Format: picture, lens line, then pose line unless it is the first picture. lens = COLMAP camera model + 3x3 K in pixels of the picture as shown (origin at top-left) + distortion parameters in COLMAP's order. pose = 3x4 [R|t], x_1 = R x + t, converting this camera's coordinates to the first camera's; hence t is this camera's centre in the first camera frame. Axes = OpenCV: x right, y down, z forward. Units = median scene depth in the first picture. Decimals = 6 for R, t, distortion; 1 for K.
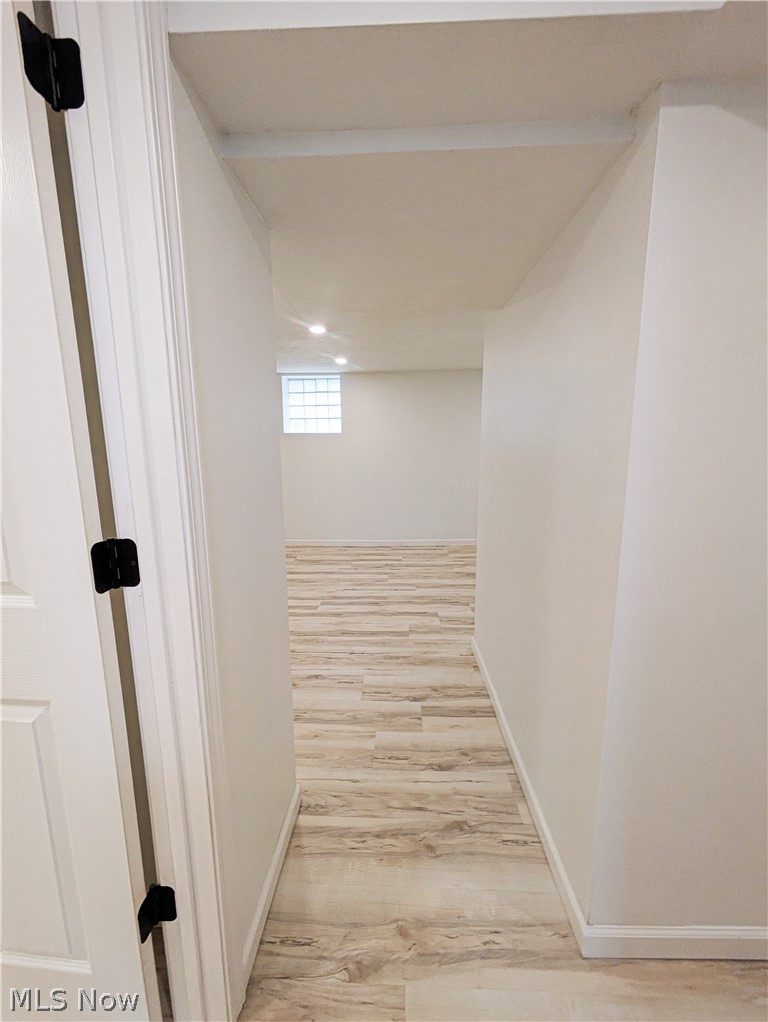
lens RADIAL K [[403.1, 0, 384.0], [0, 403.1, 511.0], [0, 0, 1]] dist [0.003643, -0.000195]
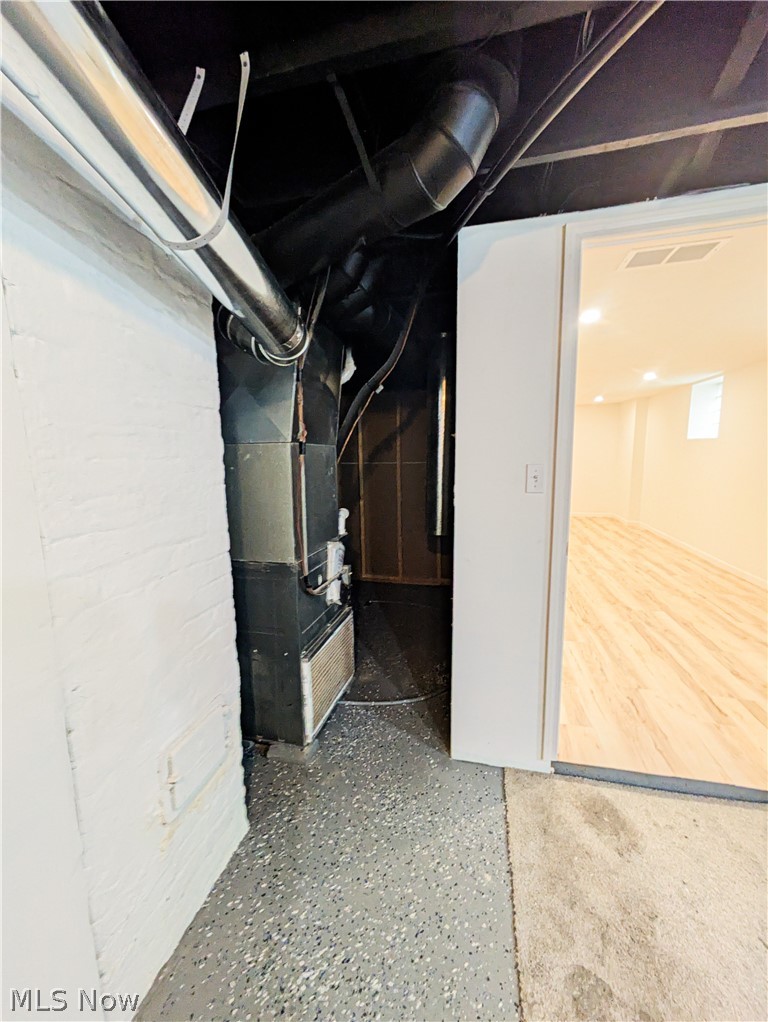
lens RADIAL K [[403.1, 0, 384.0], [0, 403.1, 511.0], [0, 0, 1]] dist [0.003643, -0.000195]
pose [[-0.207382, 0.148334, -0.966949, 1.105942], [-0.146010, 0.972672, 0.180527, -0.096847], [0.967302, 0.178622, -0.180056, 0.520963]]
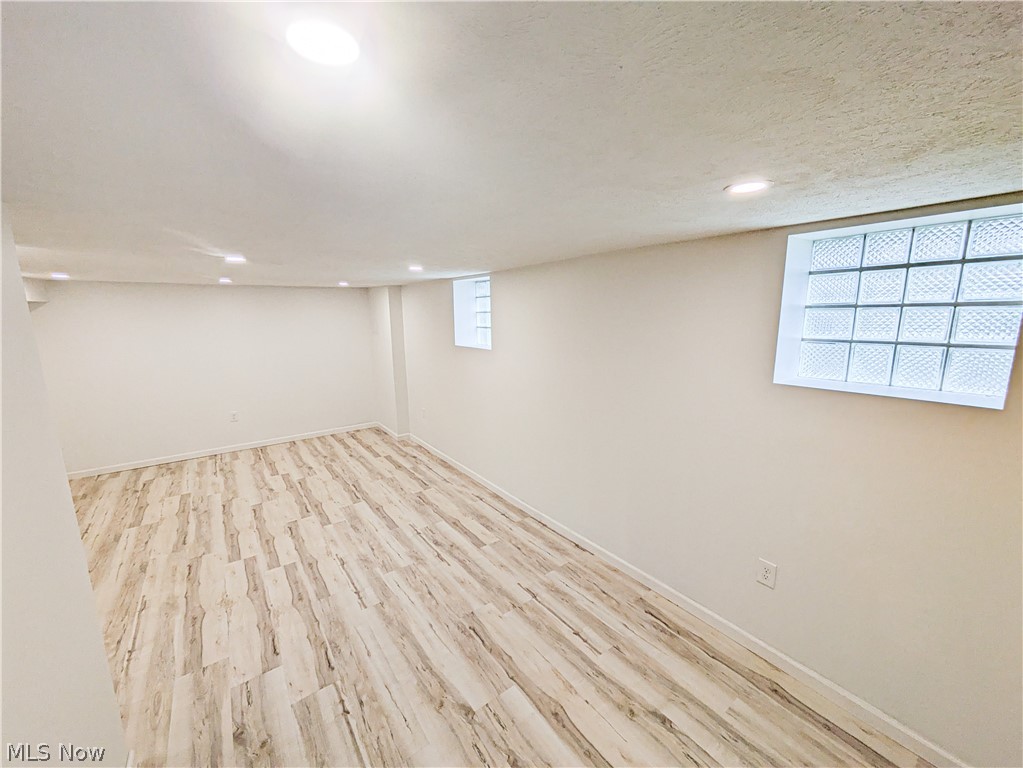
lens RADIAL K [[405.4, 0, 511.5], [0, 405.4, 384.0], [0, 0, 1]] dist [0.003509, 0.000370]
pose [[0.620433, 0.135694, -0.772431, 0.594940], [-0.122392, 0.989603, 0.075536, -0.218156], [0.774650, 0.047675, 0.630591, 0.621554]]
